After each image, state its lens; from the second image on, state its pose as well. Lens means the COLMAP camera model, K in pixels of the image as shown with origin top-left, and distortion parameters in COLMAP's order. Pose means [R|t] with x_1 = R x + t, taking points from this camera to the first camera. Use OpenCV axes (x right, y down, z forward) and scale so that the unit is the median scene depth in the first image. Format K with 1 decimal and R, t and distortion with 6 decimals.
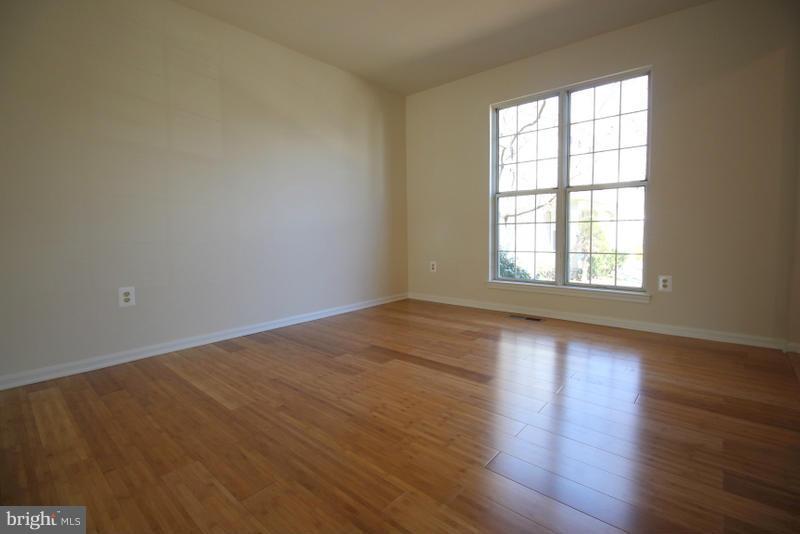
lens RADIAL K [[374.5, 0, 396.8], [0, 374.5, 262.7], [0, 0, 1]] dist [-0.005684, -0.000411]
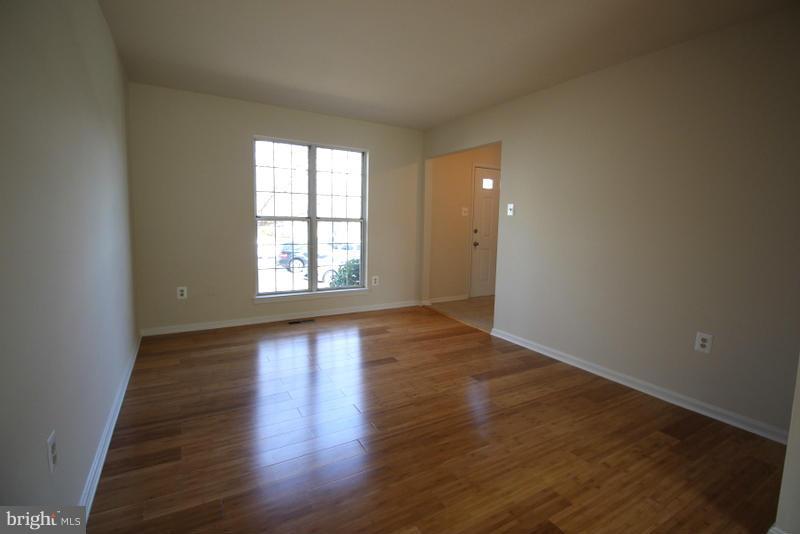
lens RADIAL K [[365.0, 0, 401.5], [0, 365.0, 261.9], [0, 0, 1]] dist [-0.002979, 0.000000]
pose [[0.330421, -0.057403, 0.942086, -0.671968], [0.068157, 0.996994, 0.036844, -0.072749], [-0.941369, 0.052036, 0.333340, 0.293050]]
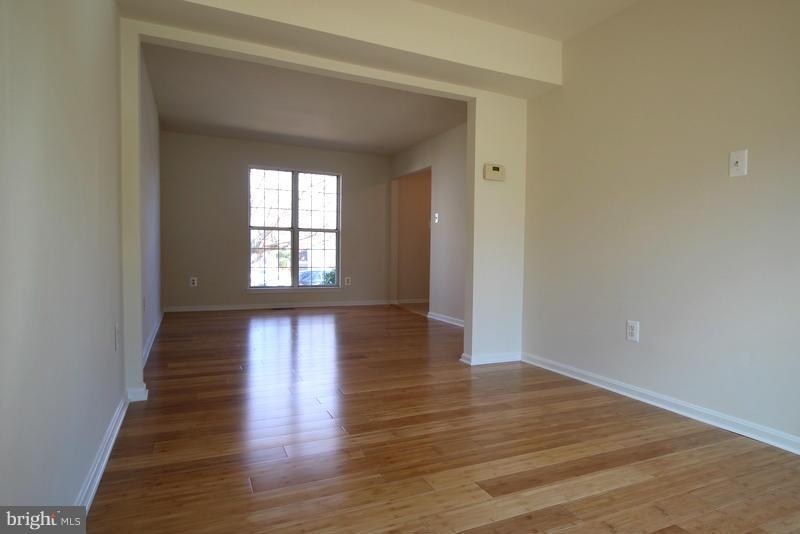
lens RADIAL K [[478.1, 0, 423.1], [0, 478.1, 272.6], [0, 0, 1]] dist [0.003095, -0.008545]
pose [[0.379963, 0.010561, 0.924942, -1.281682], [0.071473, 0.996610, -0.040740, 0.118944], [-0.922236, 0.081589, 0.377920, -0.289126]]
